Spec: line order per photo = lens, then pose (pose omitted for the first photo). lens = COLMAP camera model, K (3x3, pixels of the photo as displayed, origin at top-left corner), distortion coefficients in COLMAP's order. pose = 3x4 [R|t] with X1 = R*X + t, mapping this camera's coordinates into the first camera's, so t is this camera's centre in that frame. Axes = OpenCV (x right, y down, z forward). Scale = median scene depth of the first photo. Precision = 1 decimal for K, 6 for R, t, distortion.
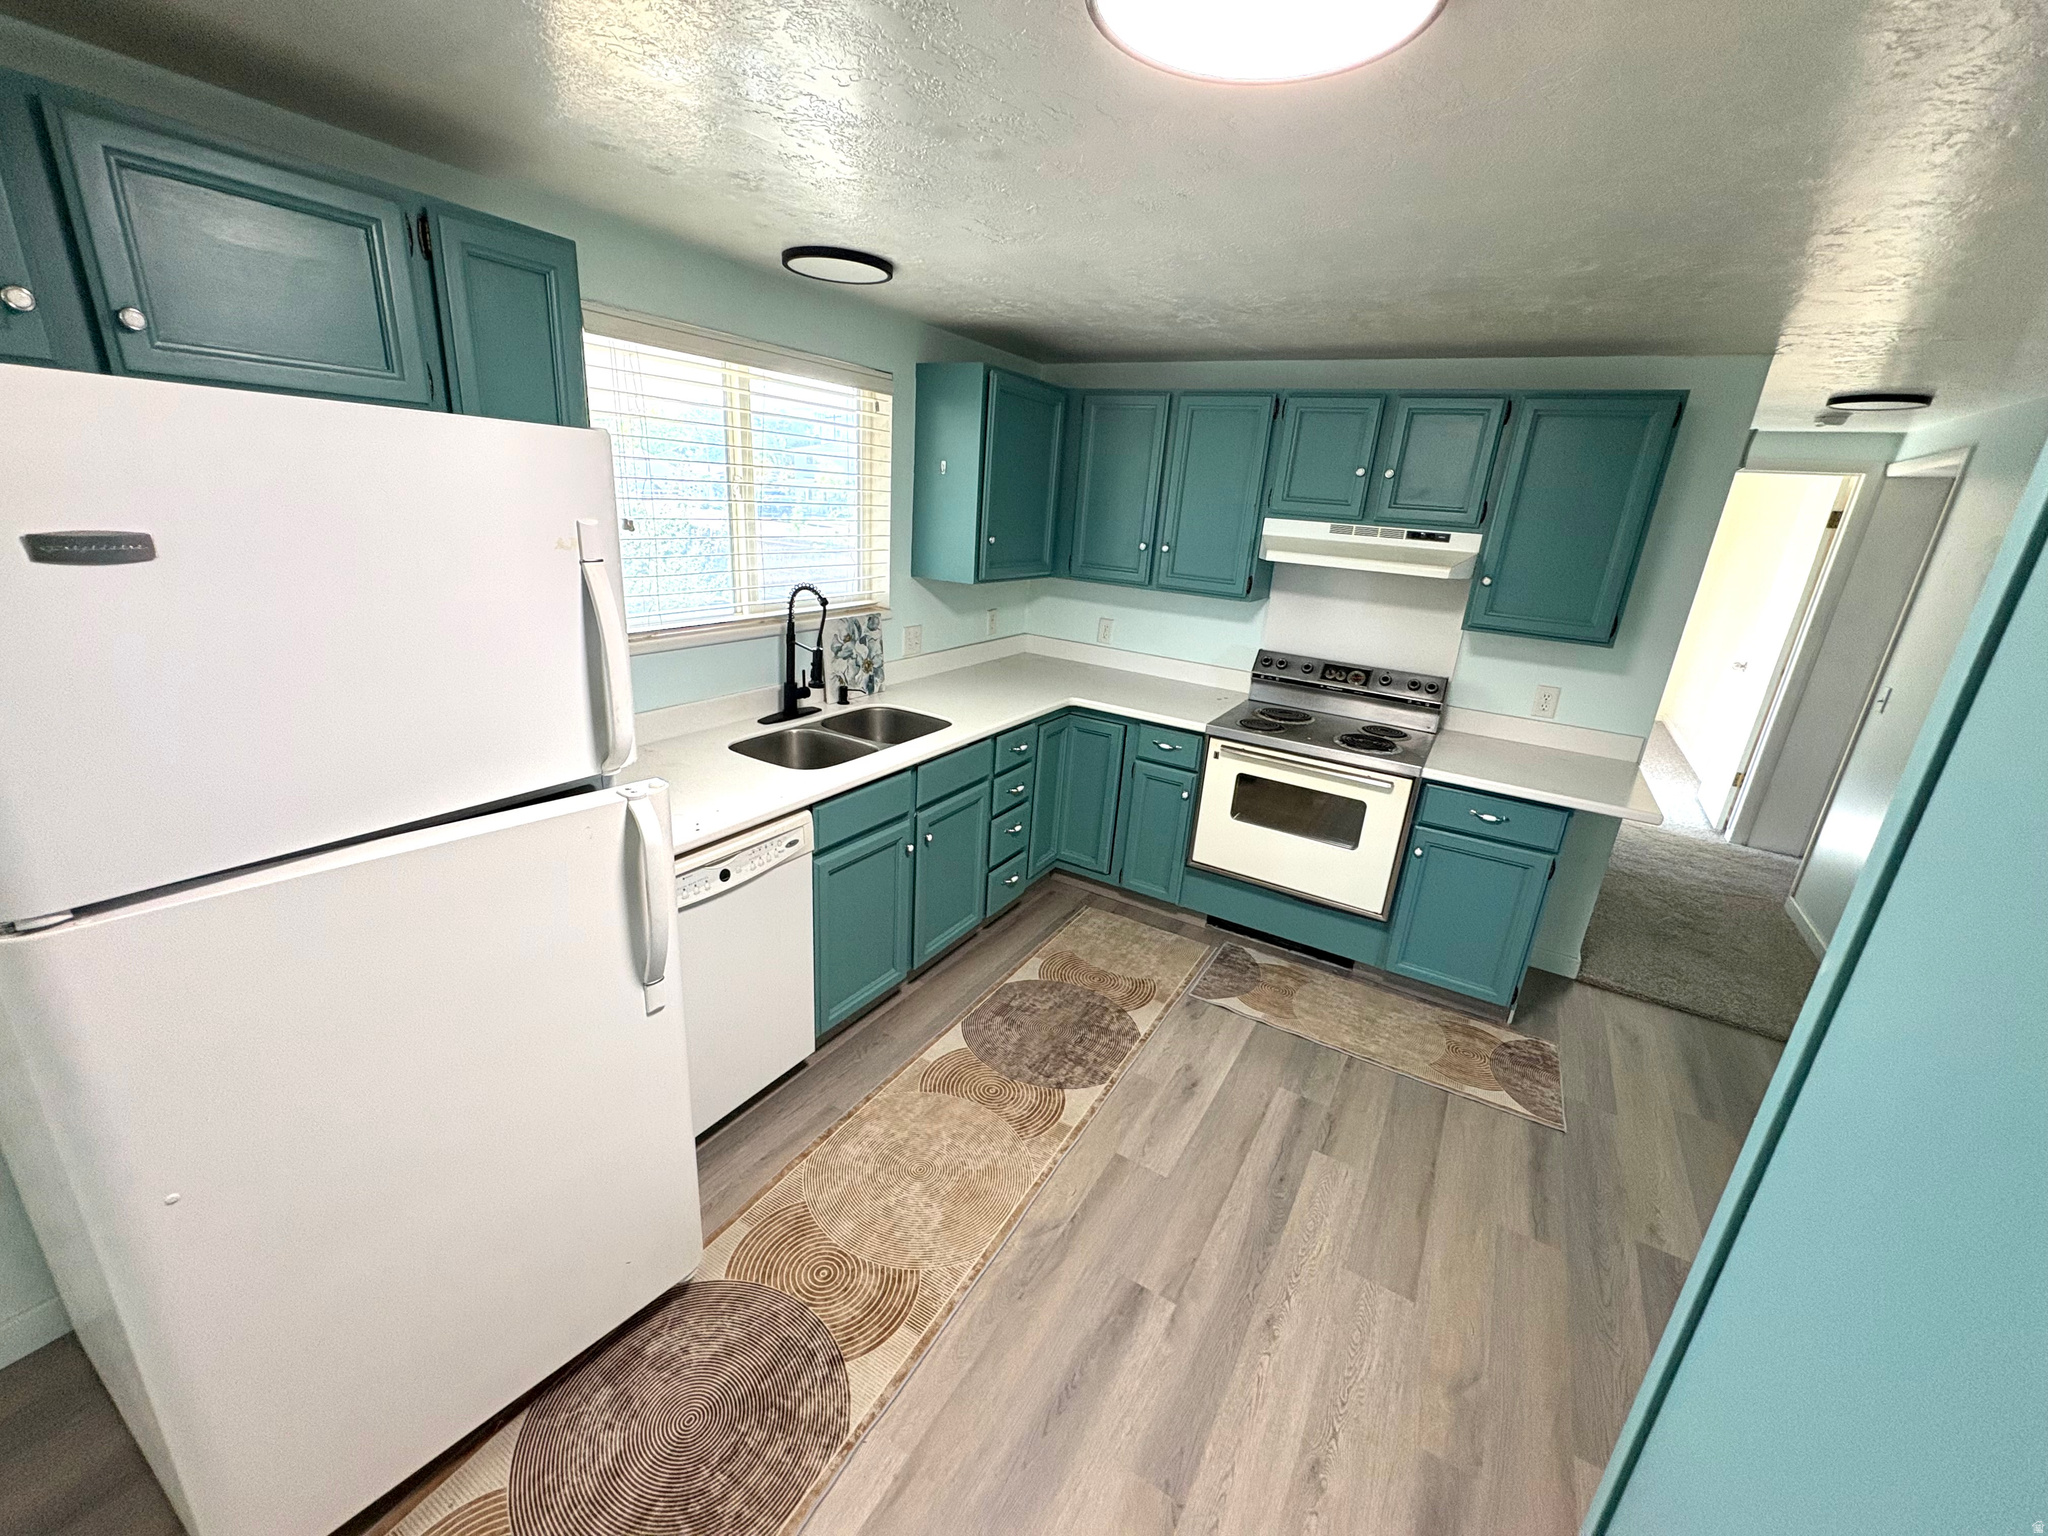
lens RADIAL K [[818.6, 0, 1024.0], [0, 818.6, 768.0], [0, 0, 1]] dist [-0.000762, -0.000028]
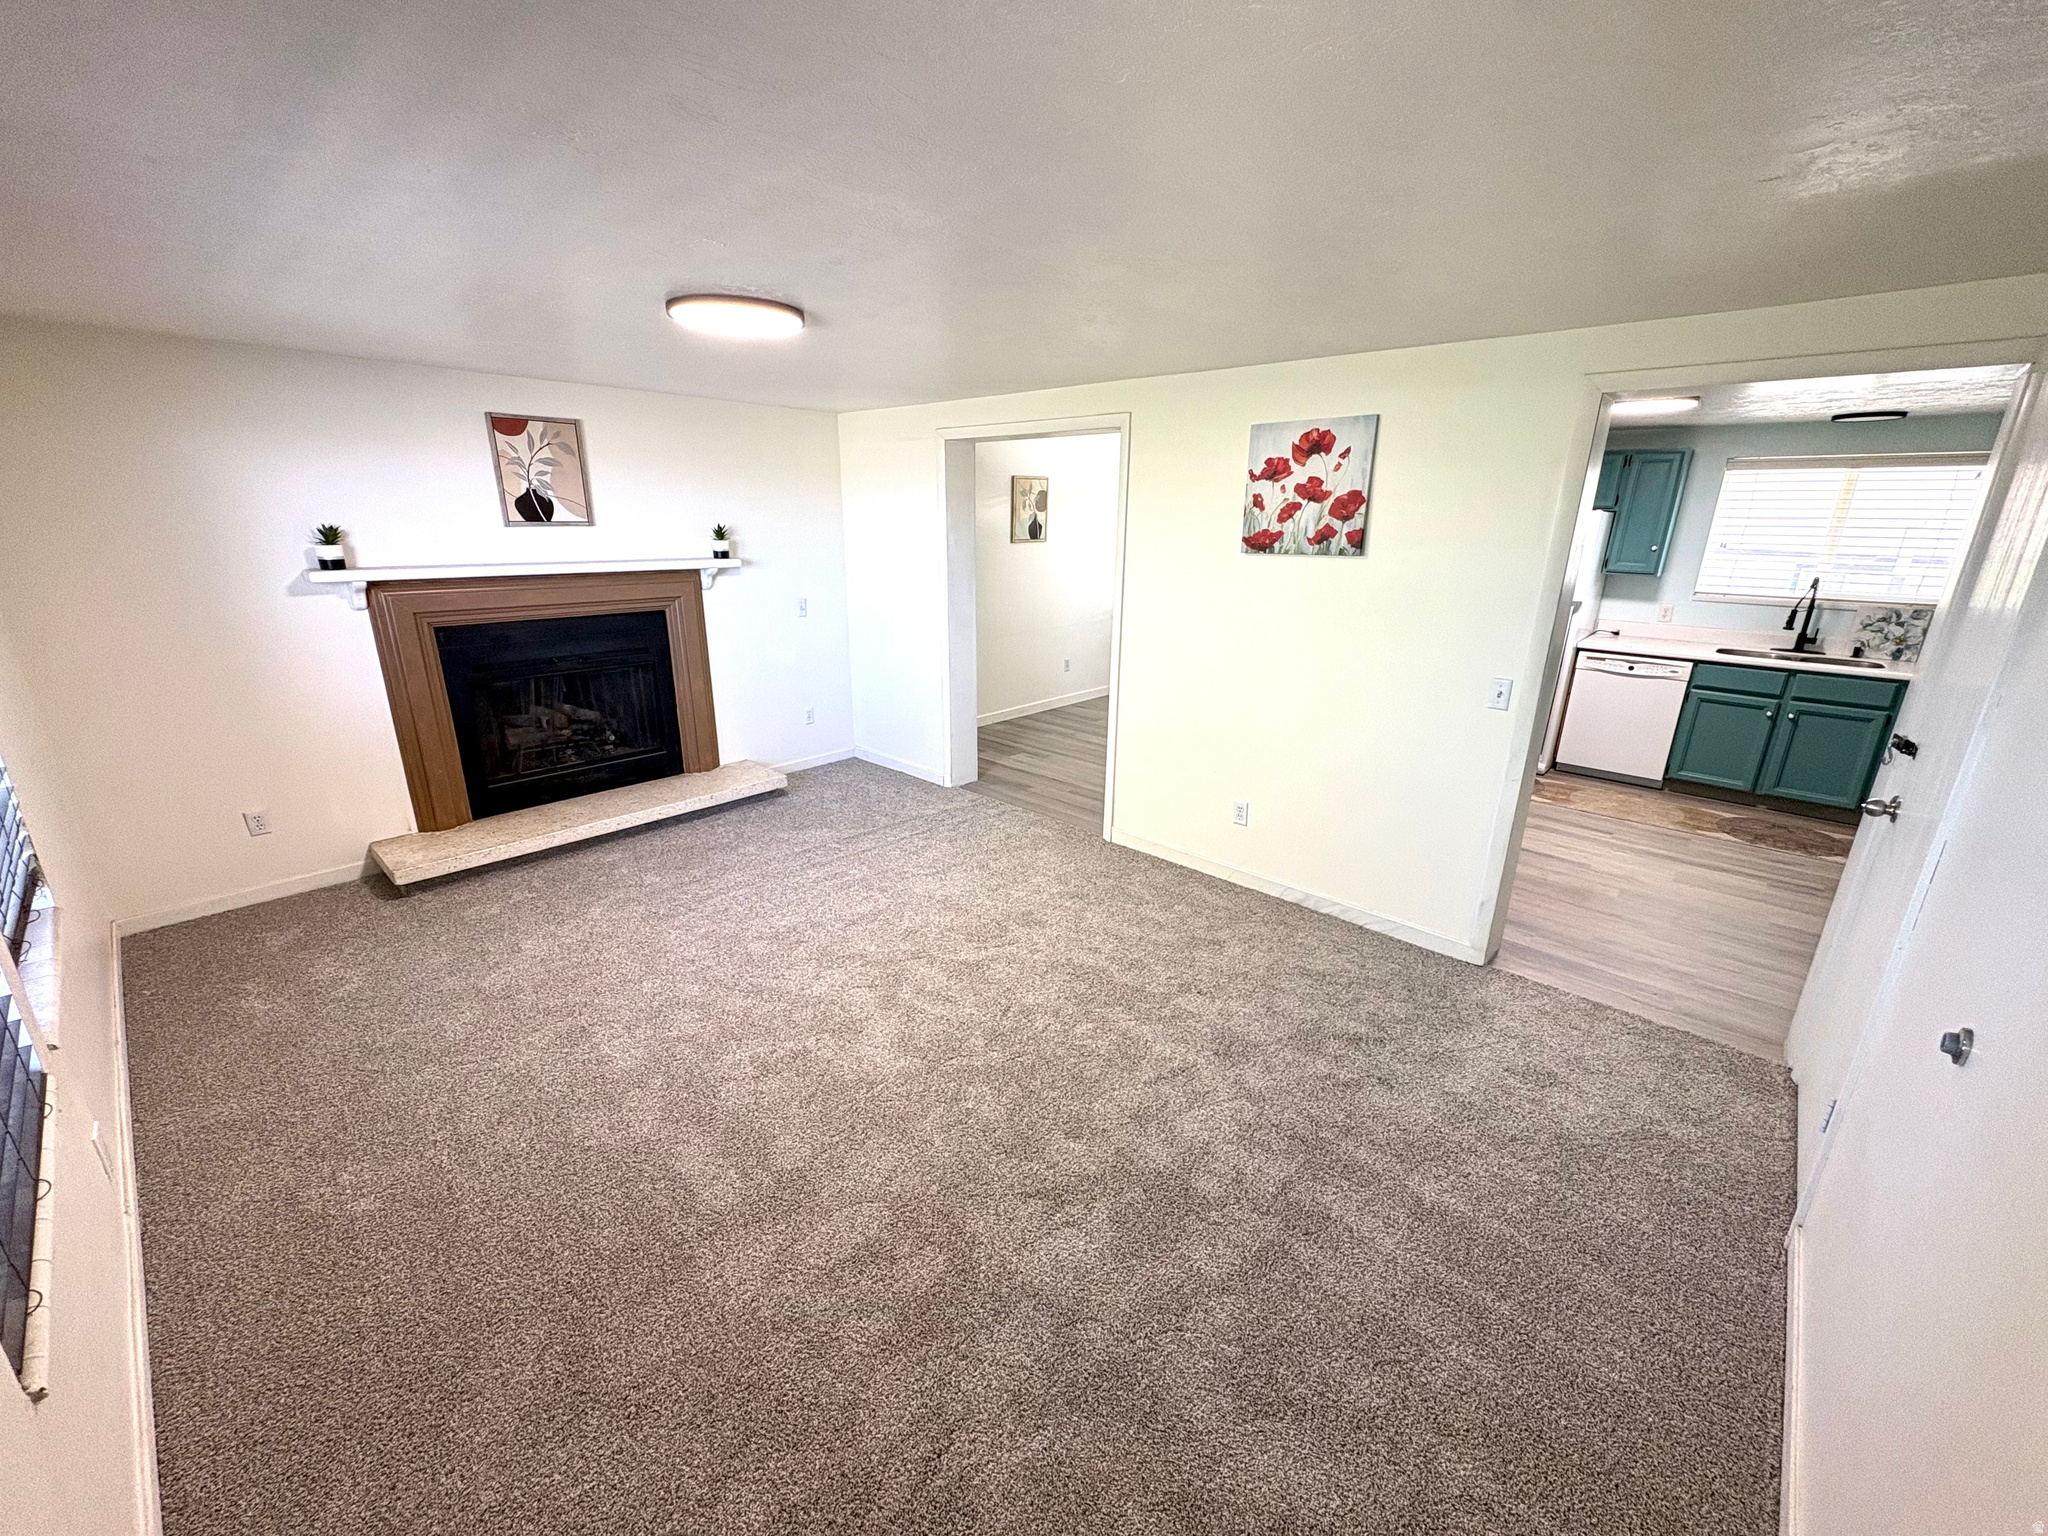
lens RADIAL K [[818.6, 0, 1024.0], [0, 818.6, 768.0], [0, 0, 1]] dist [-0.000762, -0.000028]
pose [[-0.191944, 0.227300, -0.954721, 2.057058], [-0.335420, 0.899035, 0.281478, 0.260993], [0.922307, 0.374261, -0.096323, -0.354255]]
